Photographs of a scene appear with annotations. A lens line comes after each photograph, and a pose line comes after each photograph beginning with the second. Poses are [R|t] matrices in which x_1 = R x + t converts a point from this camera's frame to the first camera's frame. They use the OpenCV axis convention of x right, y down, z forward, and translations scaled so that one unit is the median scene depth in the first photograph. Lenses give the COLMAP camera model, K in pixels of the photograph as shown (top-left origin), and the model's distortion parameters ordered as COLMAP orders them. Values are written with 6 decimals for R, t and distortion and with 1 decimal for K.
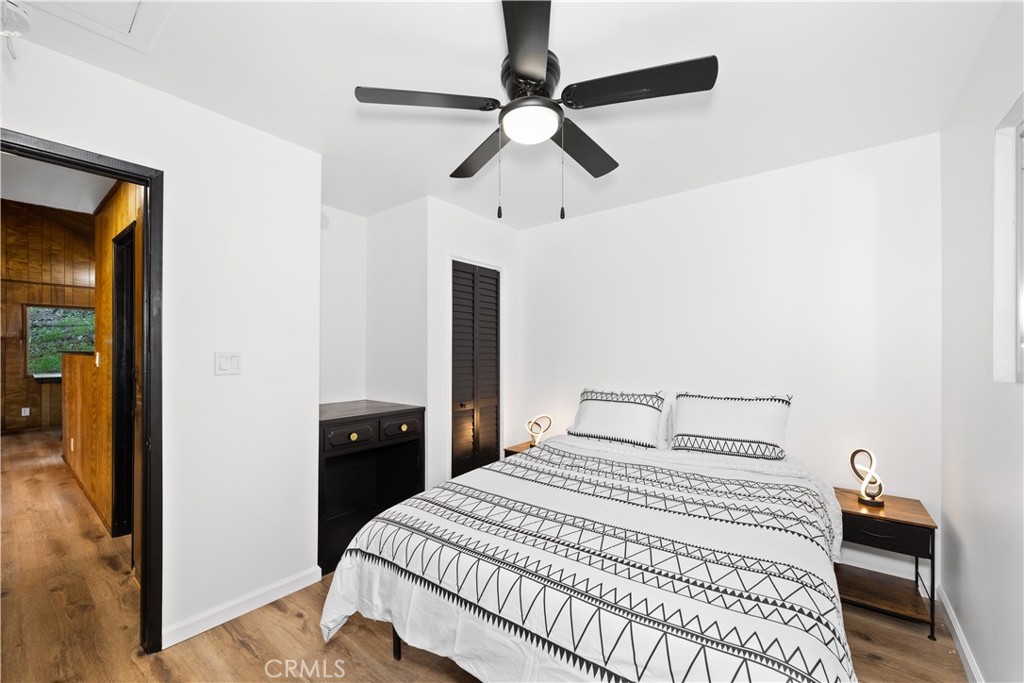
lens RADIAL K [[409.1, 0, 509.5], [0, 409.1, 347.9], [0, 0, 1]] dist [-0.002460, -0.000145]
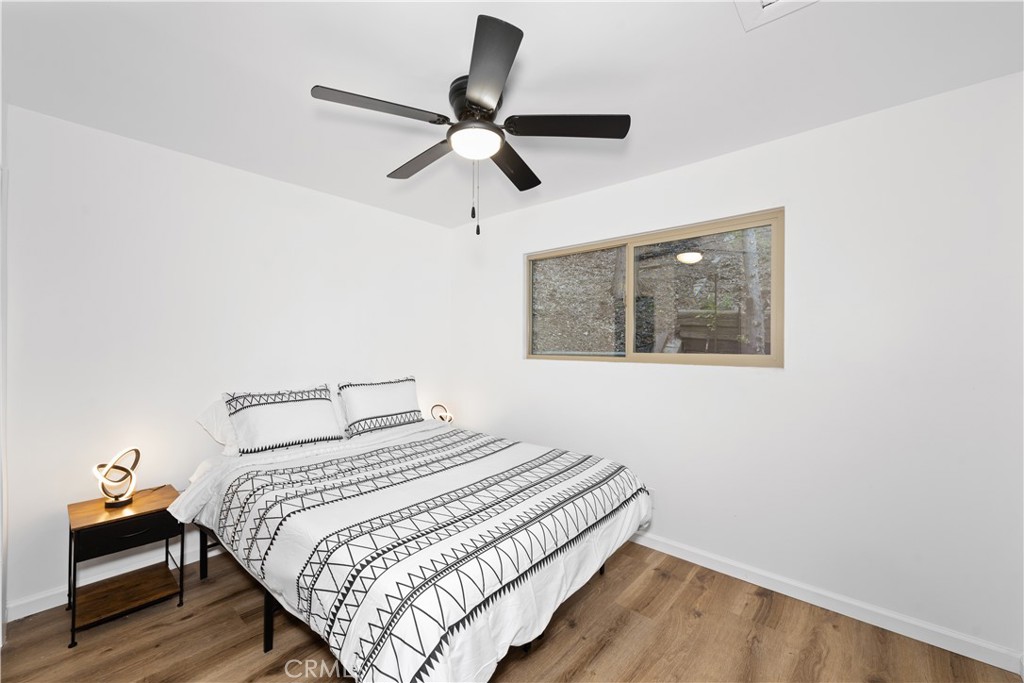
lens RADIAL K [[406.8, 0, 512.1], [0, 406.8, 342.5], [0, 0, 1]] dist [0.009705, 0.000076]
pose [[0.057397, 0.008972, 0.998311, -0.742196], [-0.005776, 0.999946, -0.008655, 0.013499], [-0.998335, -0.005269, 0.057446, 0.608071]]
